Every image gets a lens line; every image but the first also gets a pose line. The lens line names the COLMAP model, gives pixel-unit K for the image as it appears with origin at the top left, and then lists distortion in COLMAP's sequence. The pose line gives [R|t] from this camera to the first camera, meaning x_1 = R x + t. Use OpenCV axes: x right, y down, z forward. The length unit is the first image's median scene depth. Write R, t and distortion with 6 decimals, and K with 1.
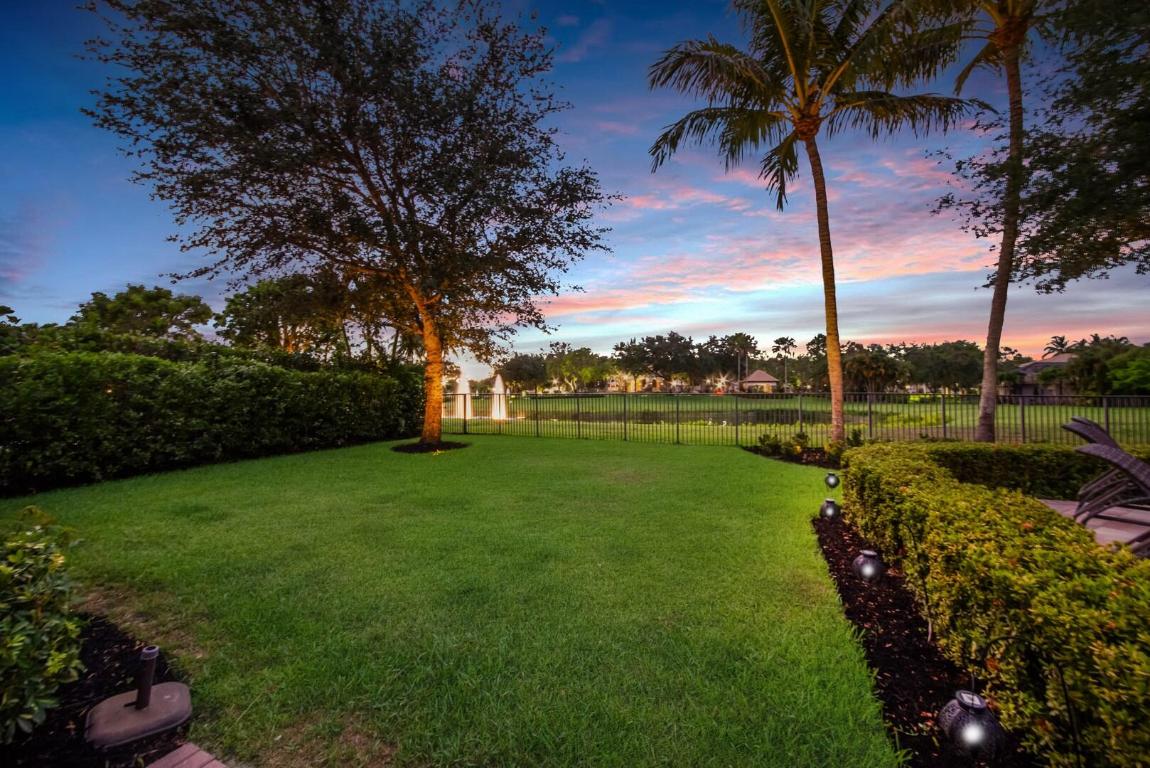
lens RADIAL K [[389.1, 0, 563.6], [0, 389.1, 381.1], [0, 0, 1]] dist [-0.000219, -0.009023]
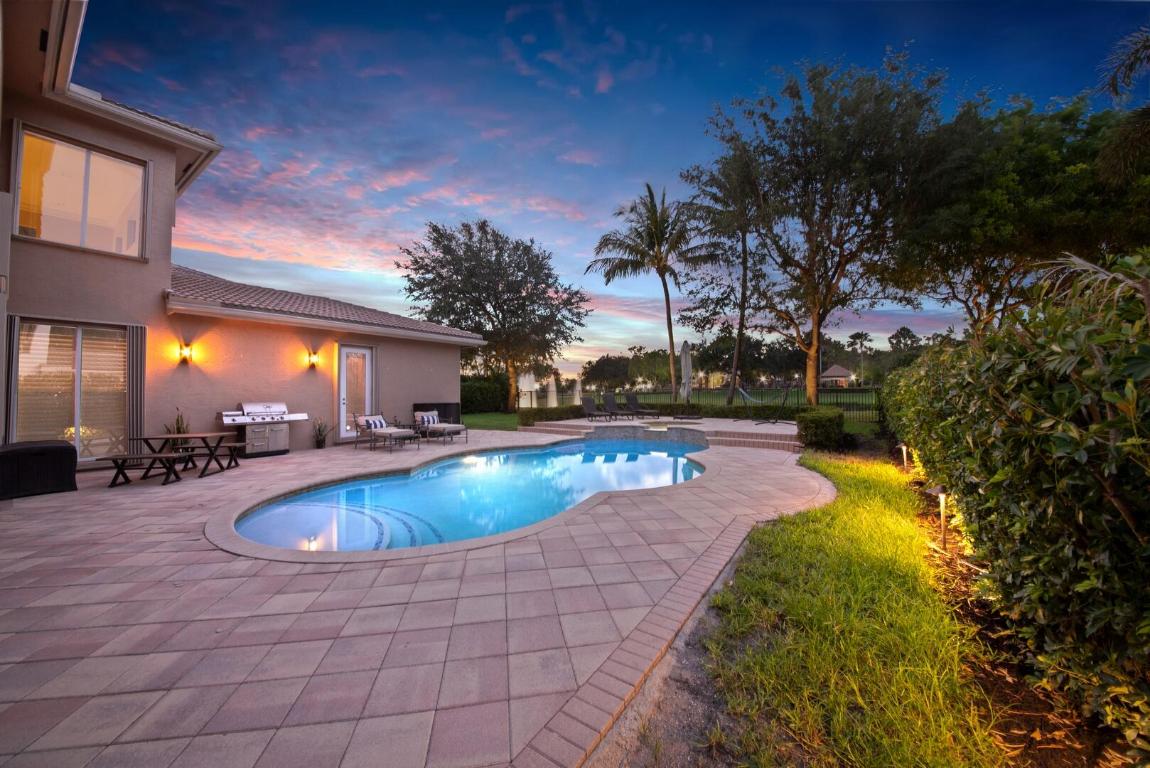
lens RADIAL K [[418.4, 0, 575.0], [0, 418.4, 384.0], [0, 0, 1]] dist [-0.000024, -0.012190]
pose [[0.965257, -0.014852, -0.260881, 0.123734], [0.019906, 0.999662, 0.016744, -0.009812], [0.260544, -0.021356, 0.965226, -0.233521]]
